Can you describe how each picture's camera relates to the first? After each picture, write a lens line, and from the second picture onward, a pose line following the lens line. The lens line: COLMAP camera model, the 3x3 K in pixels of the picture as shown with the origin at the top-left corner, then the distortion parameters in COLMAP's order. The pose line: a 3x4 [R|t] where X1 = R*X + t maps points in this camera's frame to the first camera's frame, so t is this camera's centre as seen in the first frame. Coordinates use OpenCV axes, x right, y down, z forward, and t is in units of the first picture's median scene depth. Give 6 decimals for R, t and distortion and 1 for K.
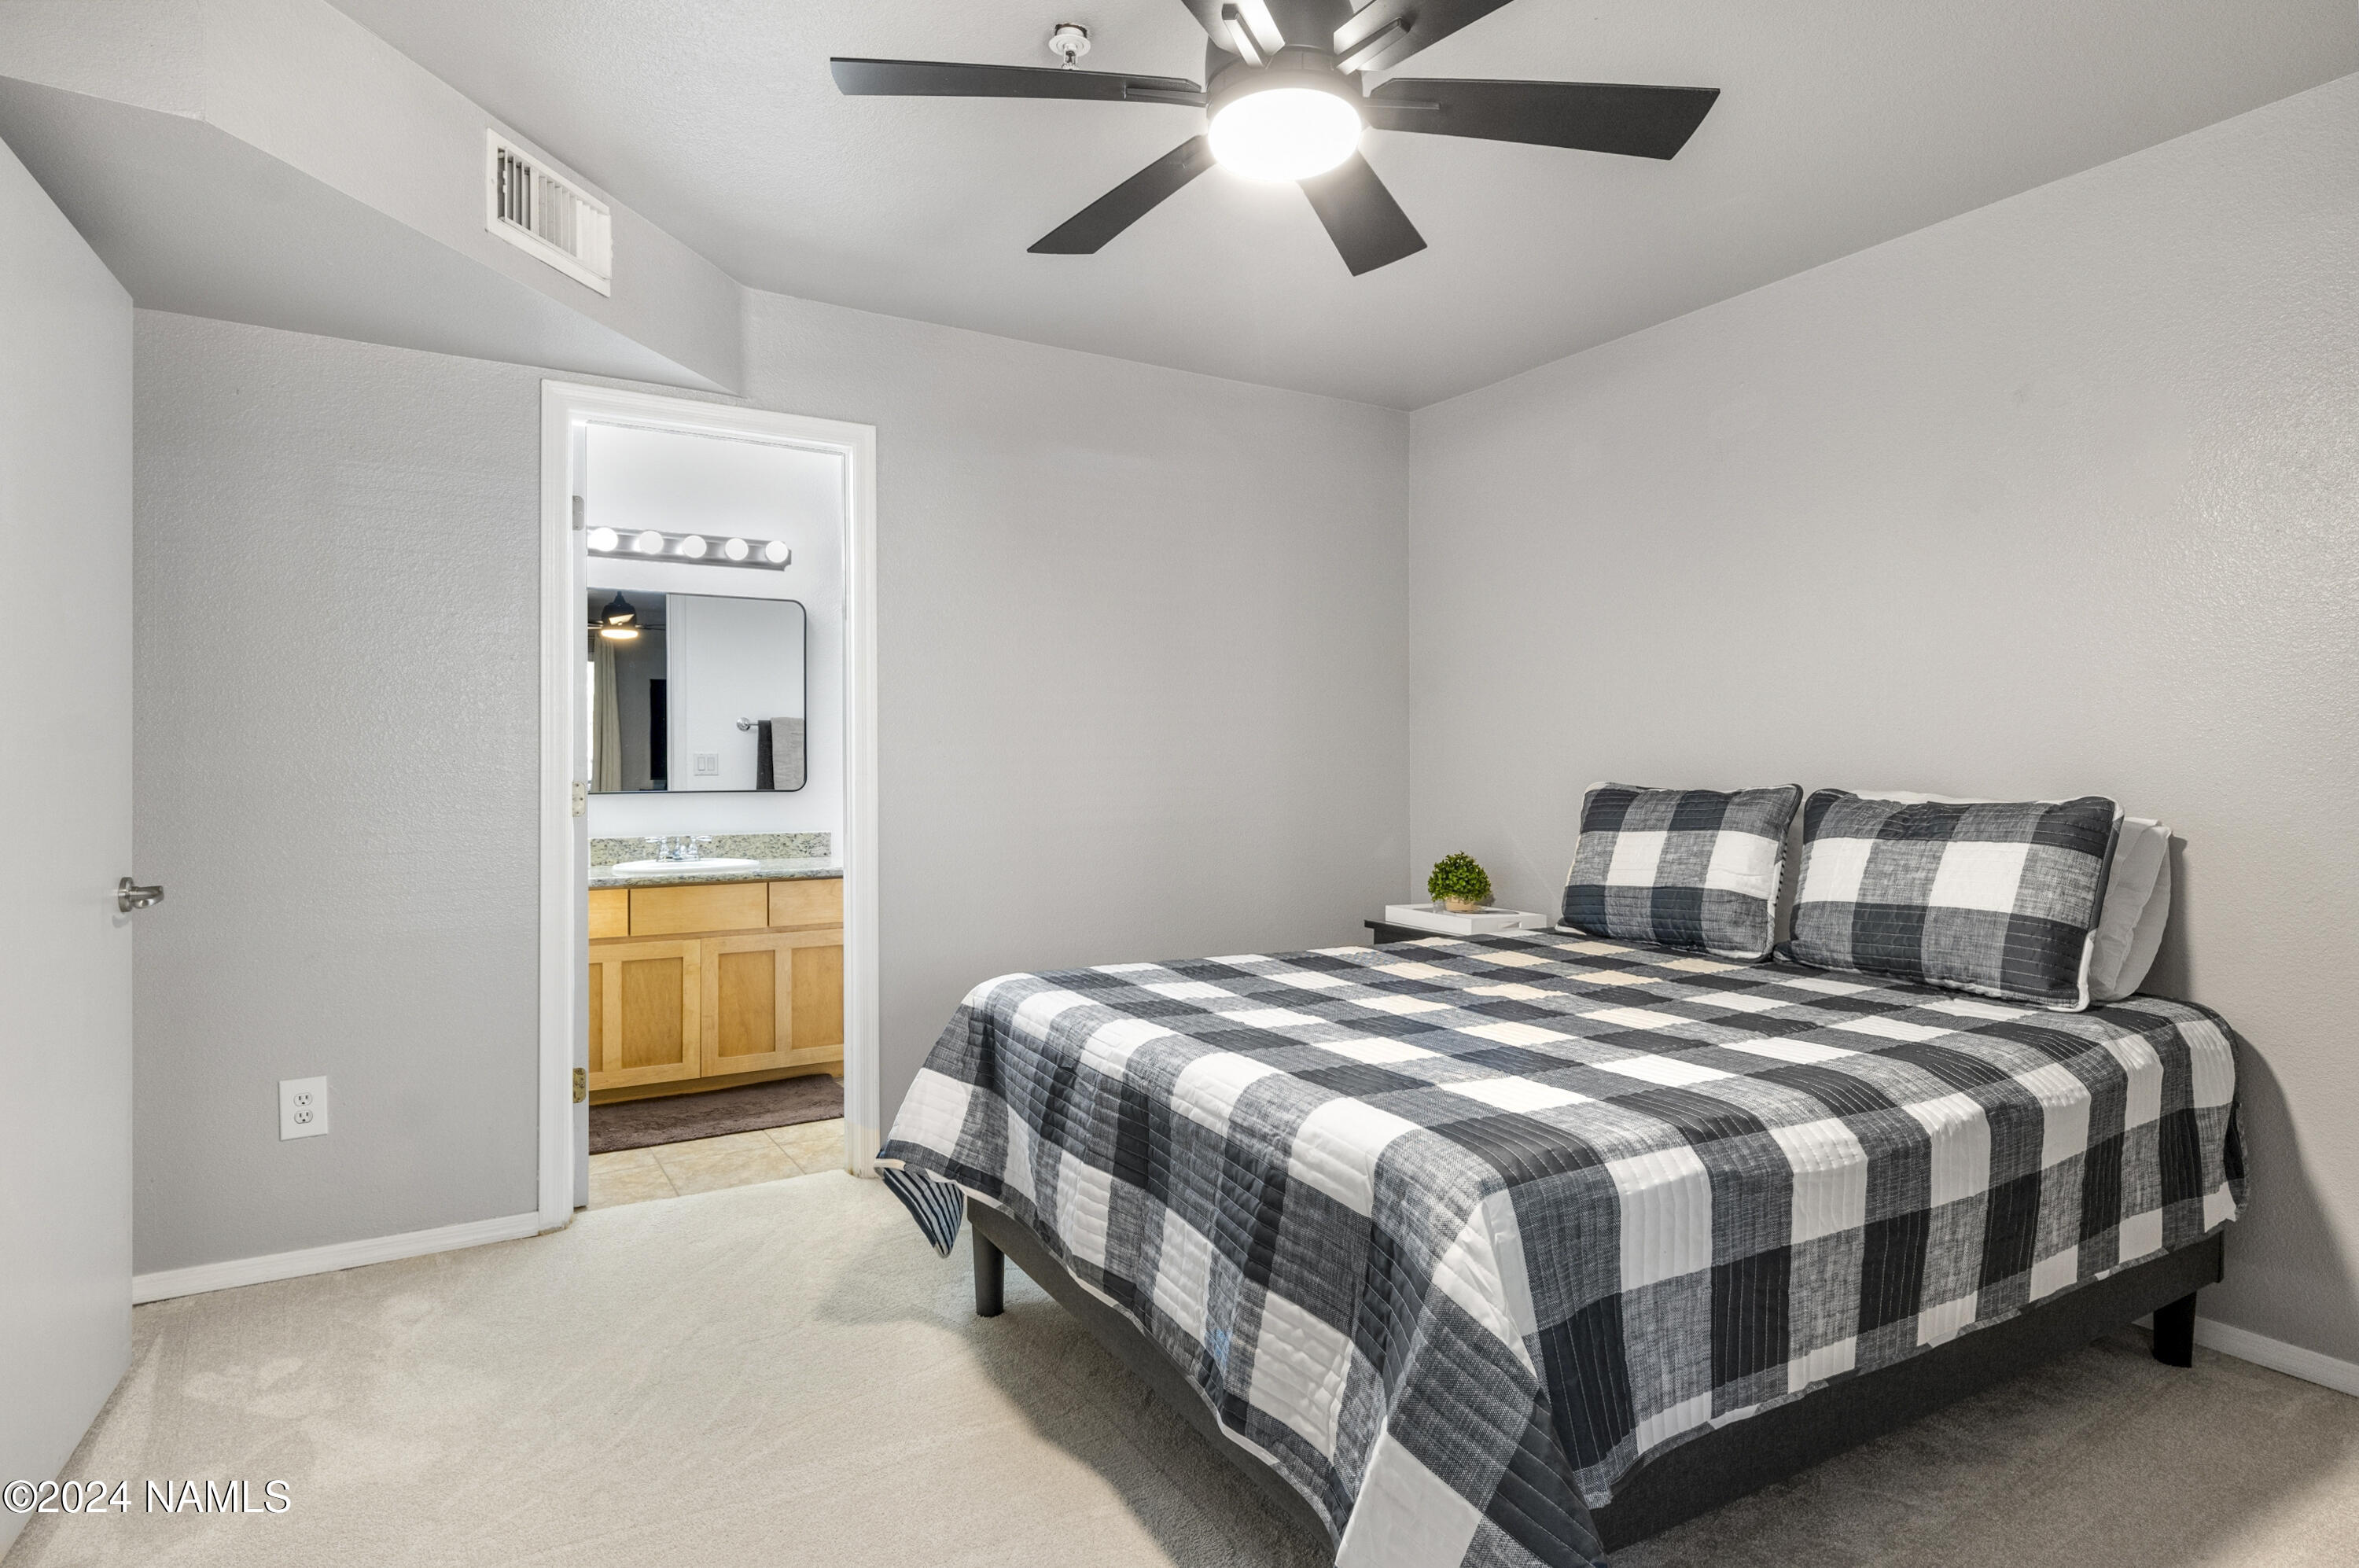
lens RADIAL K [[1250.0, 0, 1179.5], [0, 1250.0, 784.0], [0, 0, 1]] dist [0.002945, 0.000288]
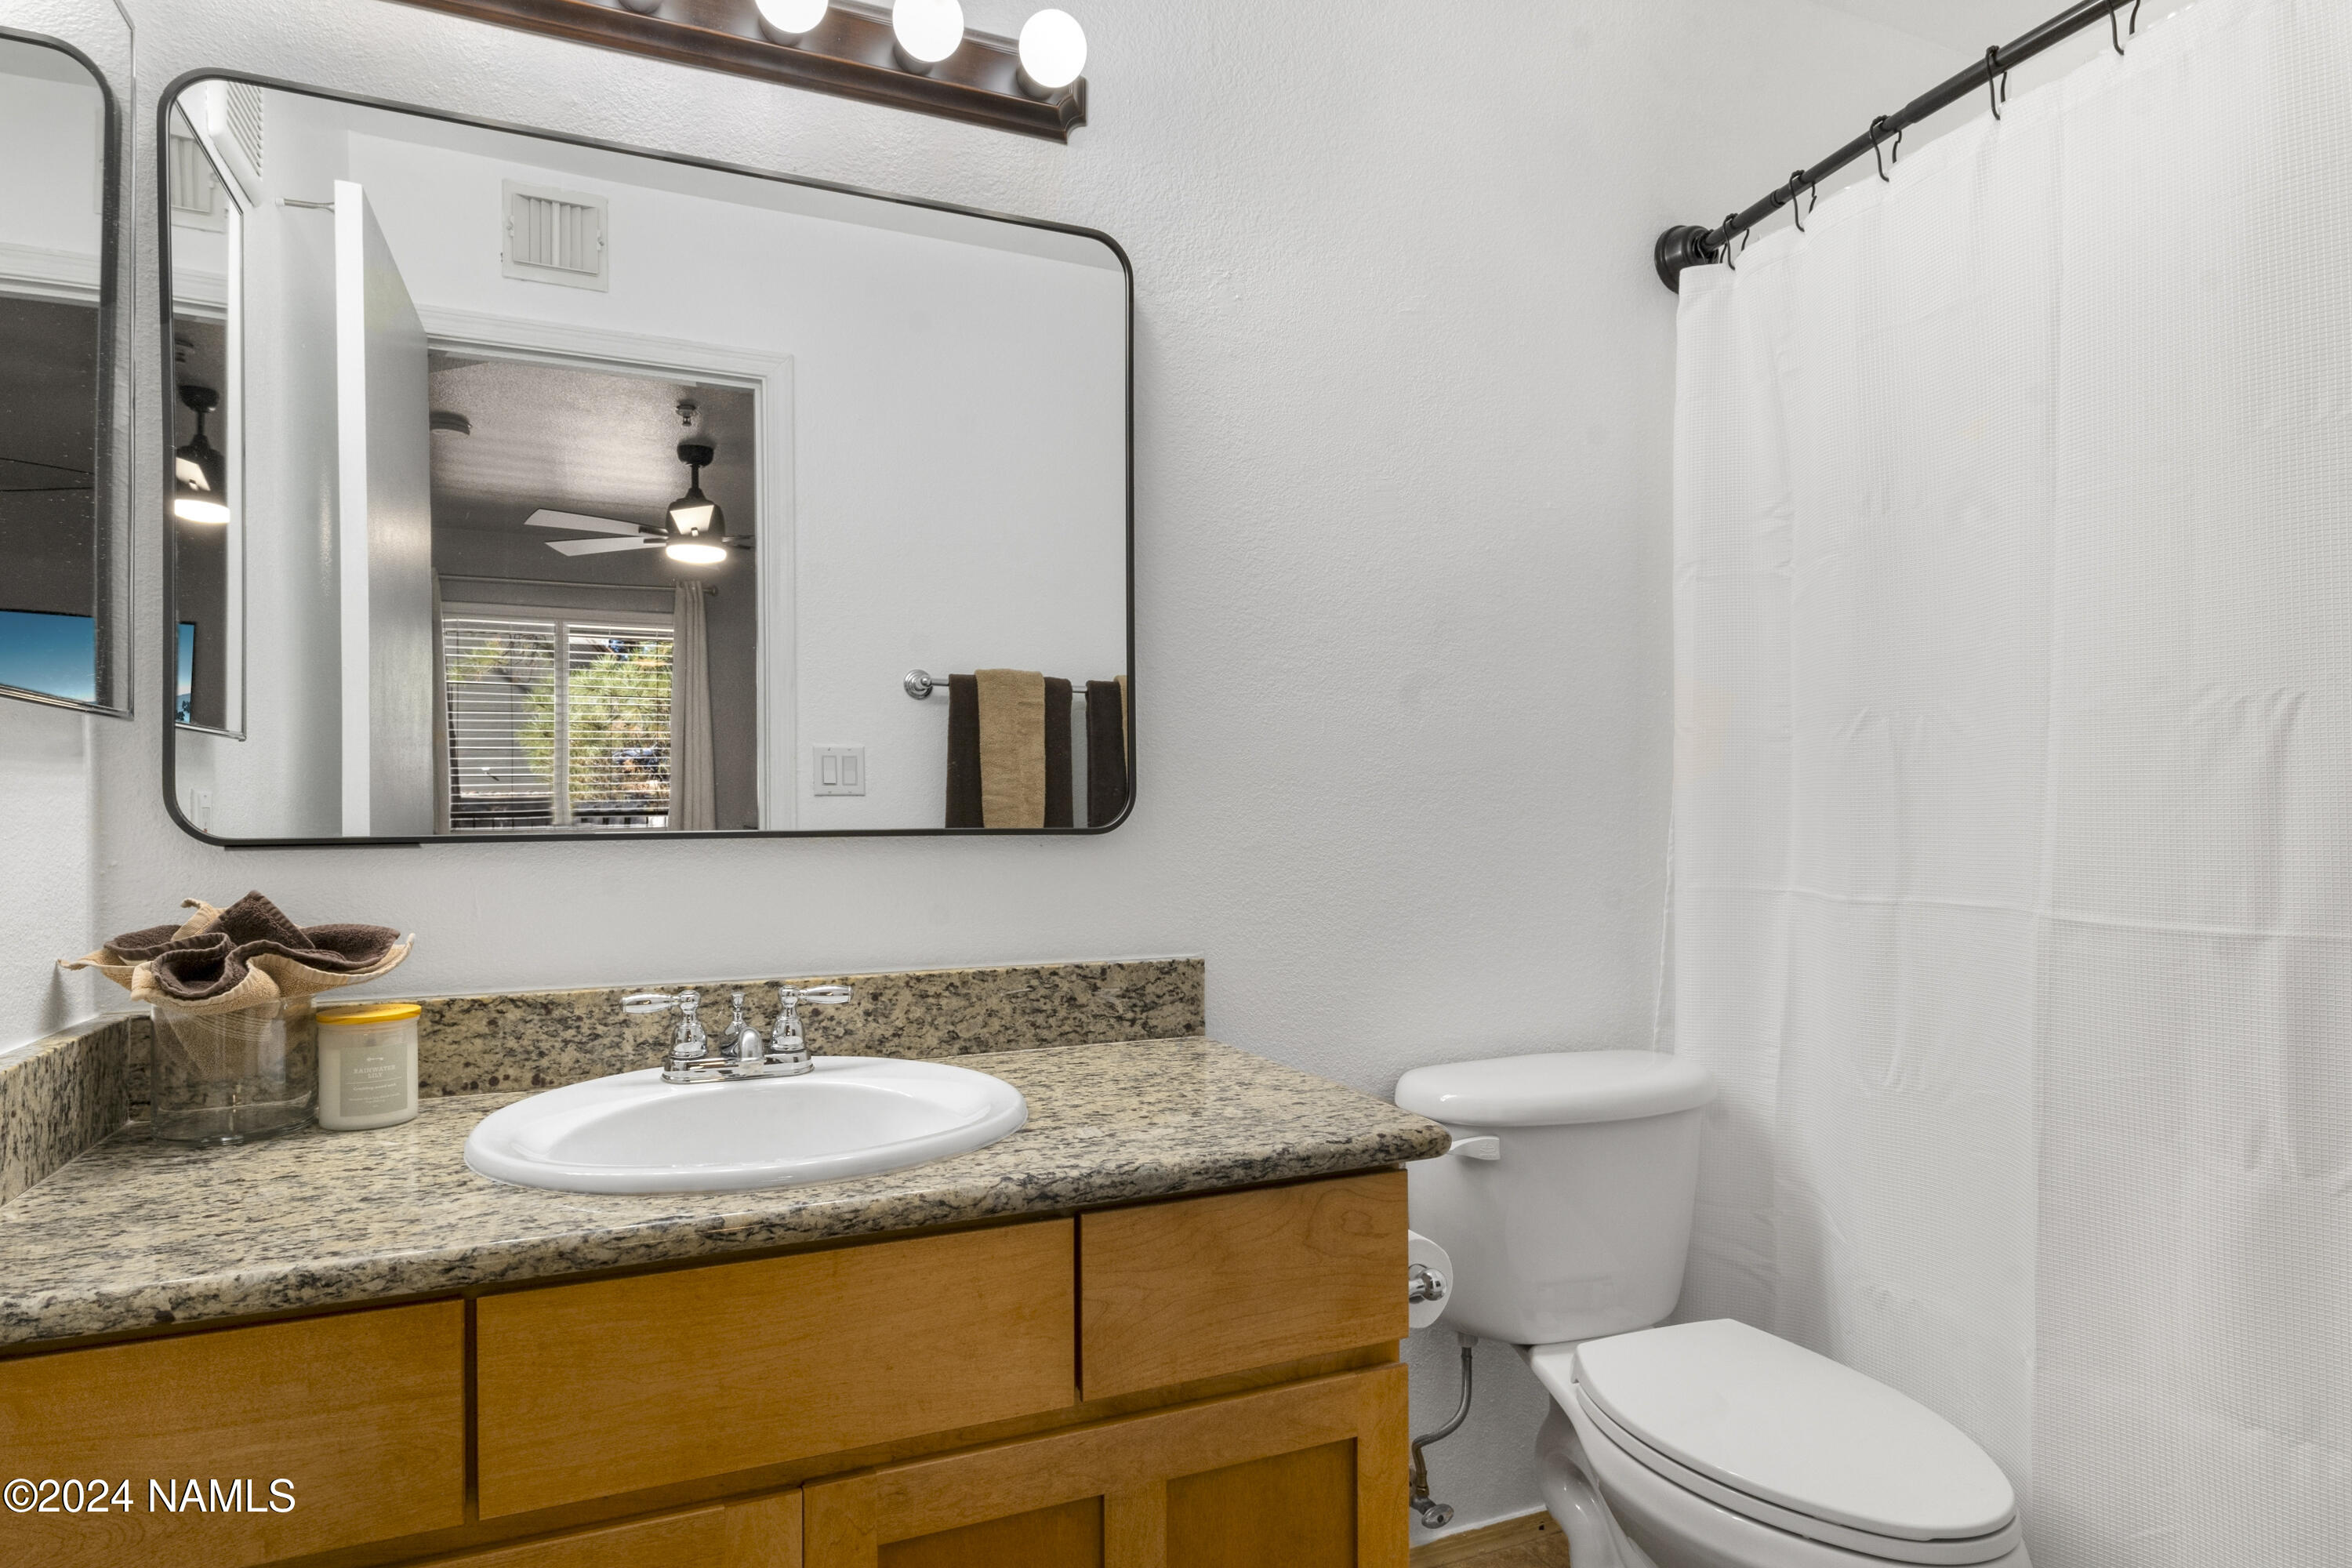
lens RADIAL K [[1330.7, 0, 1170.9], [0, 1330.7, 817.2], [0, 0, 1]] dist [-0.002893, -0.000144]
pose [[0.992345, -0.001808, -0.123484, -0.224408], [0.001518, 0.999996, -0.002441, 0.002569], [0.123488, 0.002235, 0.992344, 0.602374]]
